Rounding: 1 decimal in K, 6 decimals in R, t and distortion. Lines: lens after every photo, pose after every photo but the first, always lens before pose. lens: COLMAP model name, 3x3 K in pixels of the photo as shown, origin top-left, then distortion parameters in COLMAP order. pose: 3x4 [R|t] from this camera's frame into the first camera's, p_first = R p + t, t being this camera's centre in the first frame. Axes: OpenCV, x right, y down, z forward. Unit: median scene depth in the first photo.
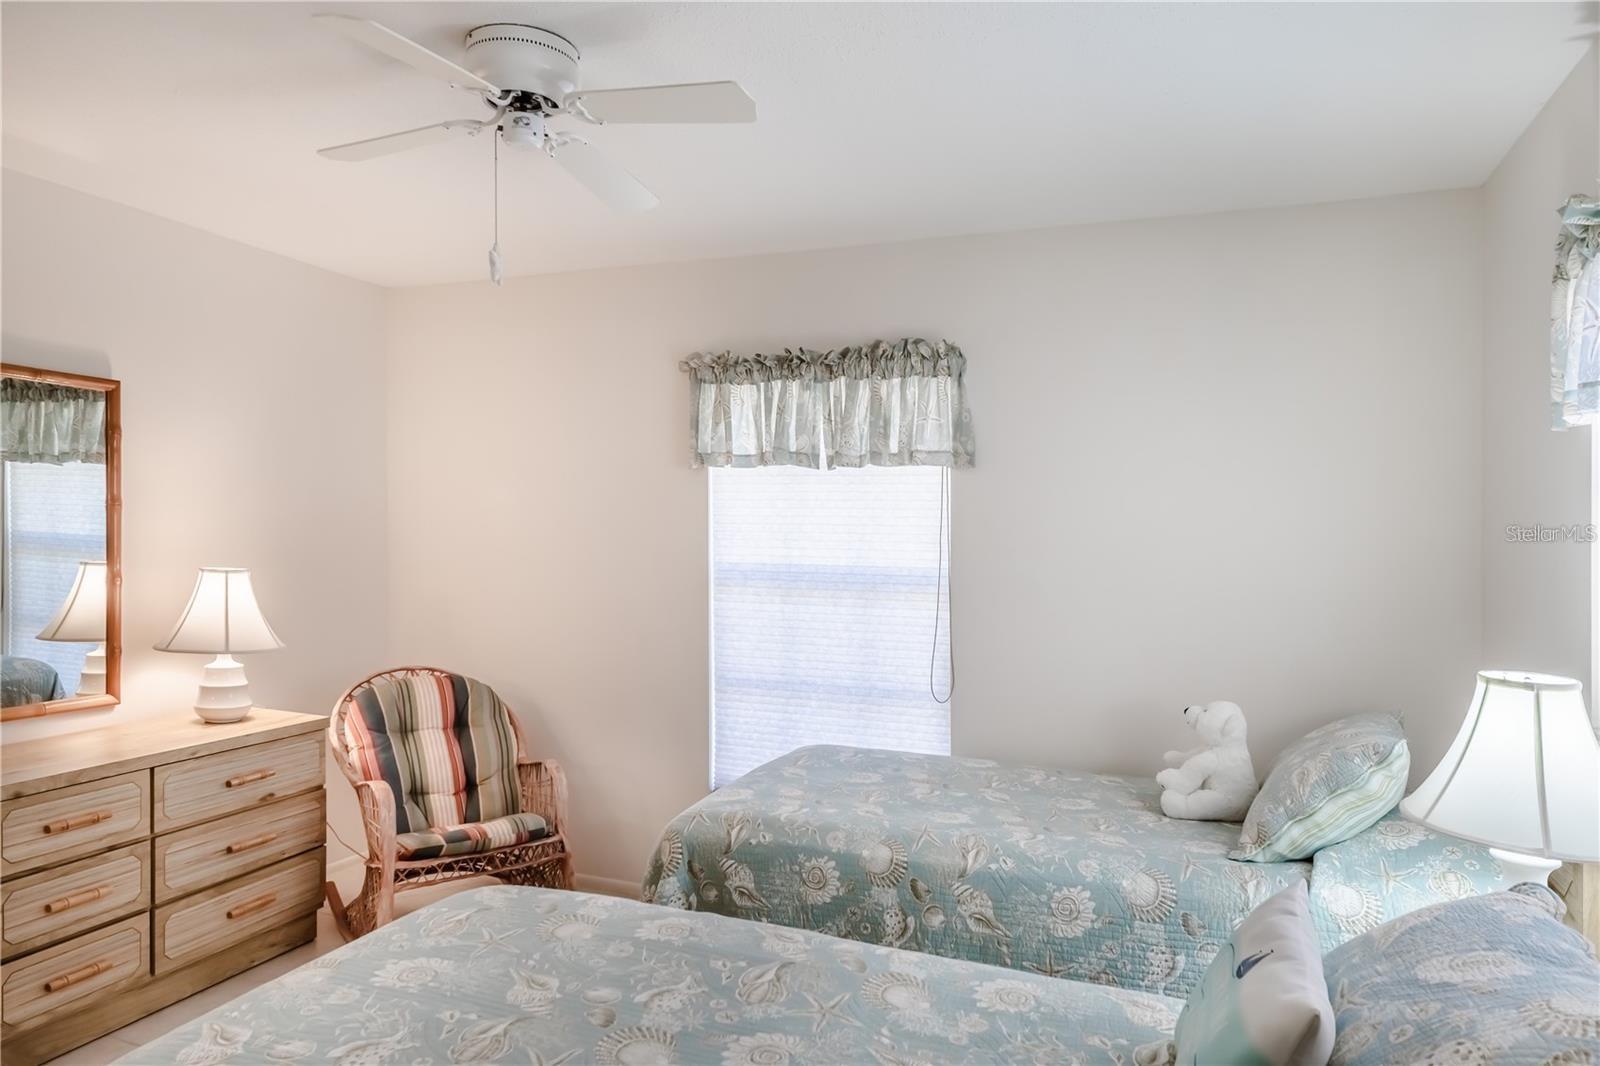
lens RADIAL K [[1027.8, 0, 802.9], [0, 1027.8, 532.0], [0, 0, 1]] dist [0.010002, 0.006388]
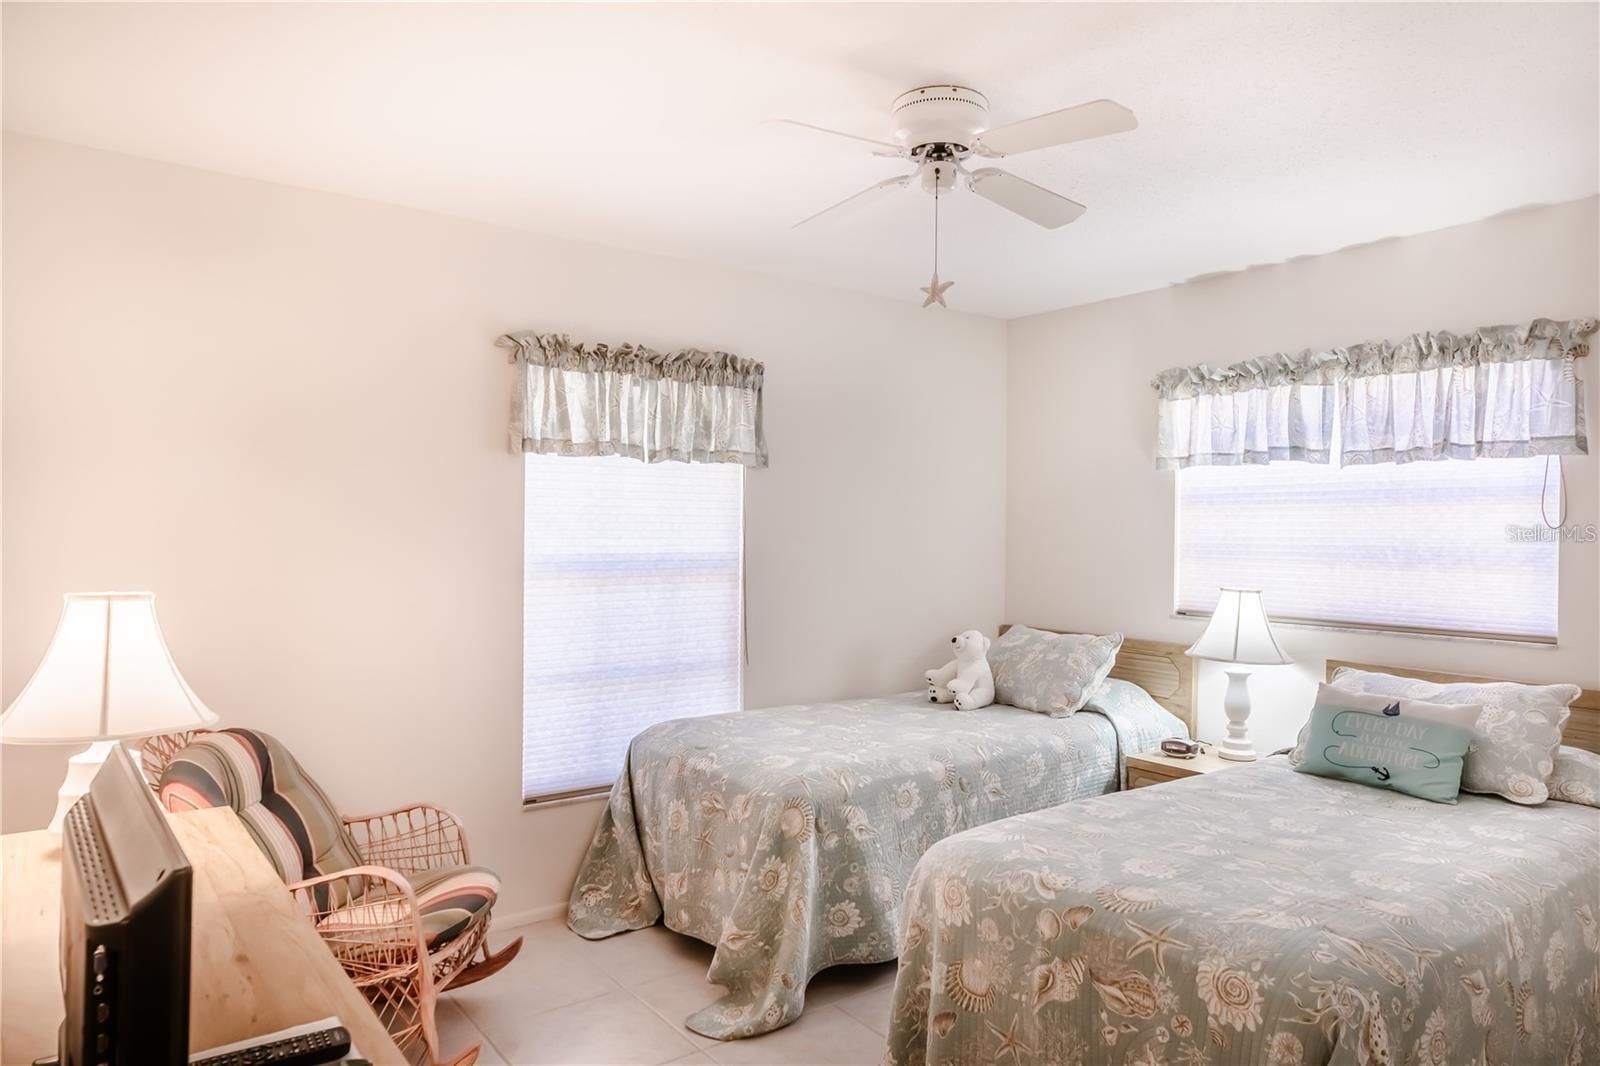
lens RADIAL K [[1009.2, 0, 799.1], [0, 1009.2, 514.1], [0, 0, 1]] dist [0.002673, 0.000936]
pose [[0.531722, -0.003381, 0.846912, -0.778936], [-0.000396, 0.999991, 0.004241, -0.012595], [-0.846919, -0.002590, 0.531715, 0.320602]]
